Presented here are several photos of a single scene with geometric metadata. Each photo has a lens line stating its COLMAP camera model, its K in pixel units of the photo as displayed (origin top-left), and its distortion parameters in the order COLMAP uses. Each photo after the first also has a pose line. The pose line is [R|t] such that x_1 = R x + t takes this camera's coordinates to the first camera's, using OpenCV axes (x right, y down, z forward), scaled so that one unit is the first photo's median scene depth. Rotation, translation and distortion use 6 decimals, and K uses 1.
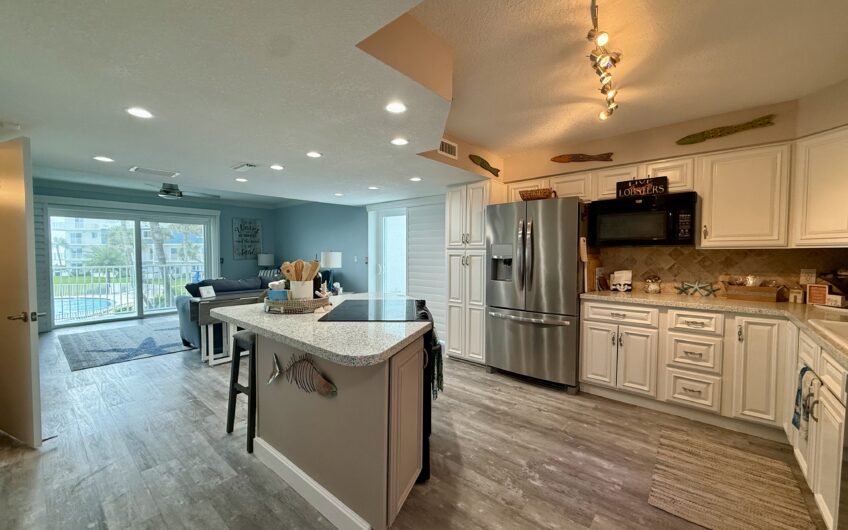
lens RADIAL K [[338.2, 0, 421.7], [0, 338.2, 265.1], [0, 0, 1]] dist [-0.000556, 0.000454]
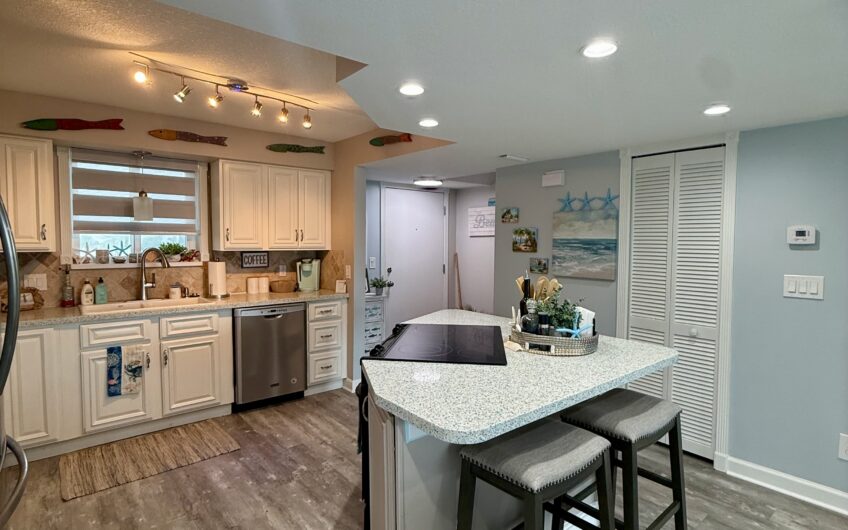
lens RADIAL K [[450.8, 0, 423.3], [0, 450.8, 262.9], [0, 0, 1]] dist [-0.000886, 0.000143]
pose [[-0.986252, -0.016428, 0.164429, -0.177044], [-0.001801, 0.996056, 0.088709, -0.099270], [-0.165238, 0.087194, -0.982392, 1.445536]]
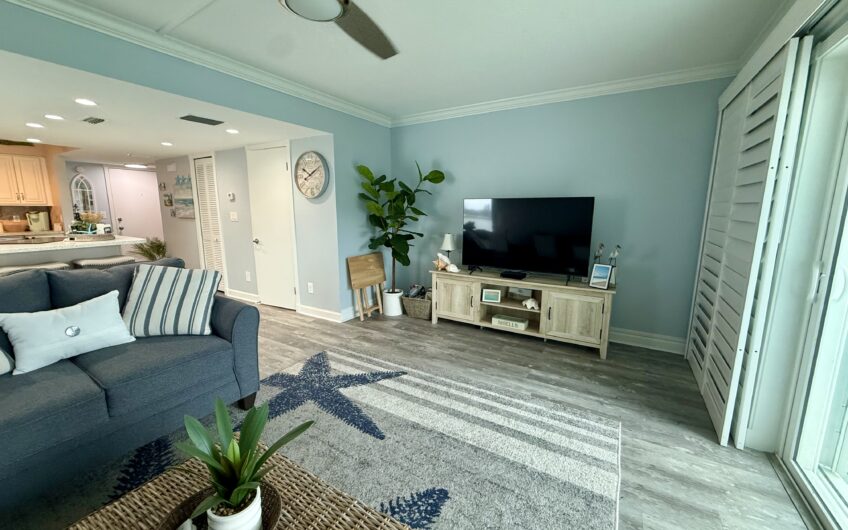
lens RADIAL K [[337.5, 0, 422.2], [0, 337.5, 265.0], [0, 0, 1]] dist [-0.001452, 0.000412]
pose [[-0.986600, 0.020446, -0.161874, -1.308844], [-0.012764, 0.979405, 0.201500, -0.091051], [0.162660, 0.200866, -0.966020, 2.206314]]
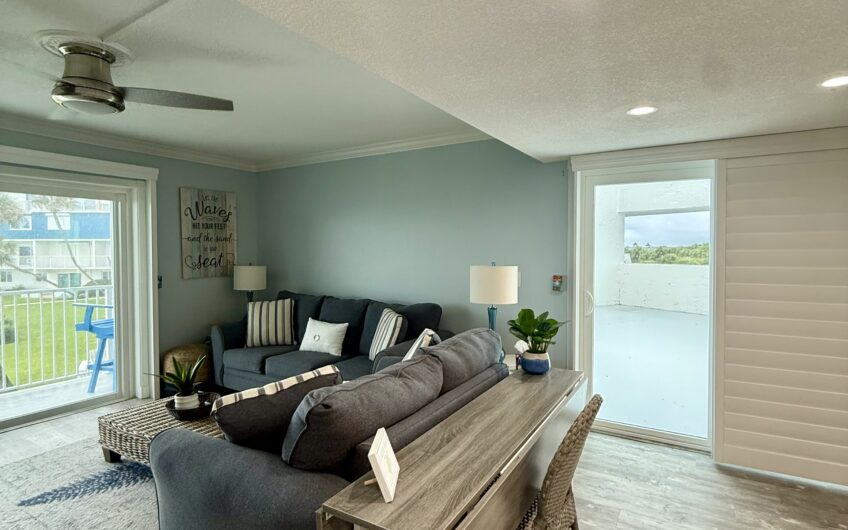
lens RADIAL K [[446.1, 0, 427.0], [0, 446.1, 261.4], [0, 0, 1]] dist [-0.000160, 0.000865]
pose [[0.984566, -0.008667, 0.174797, -0.834594], [0.010920, 0.999869, -0.011932, -0.071364], [-0.174670, 0.013657, 0.984532, 0.878766]]
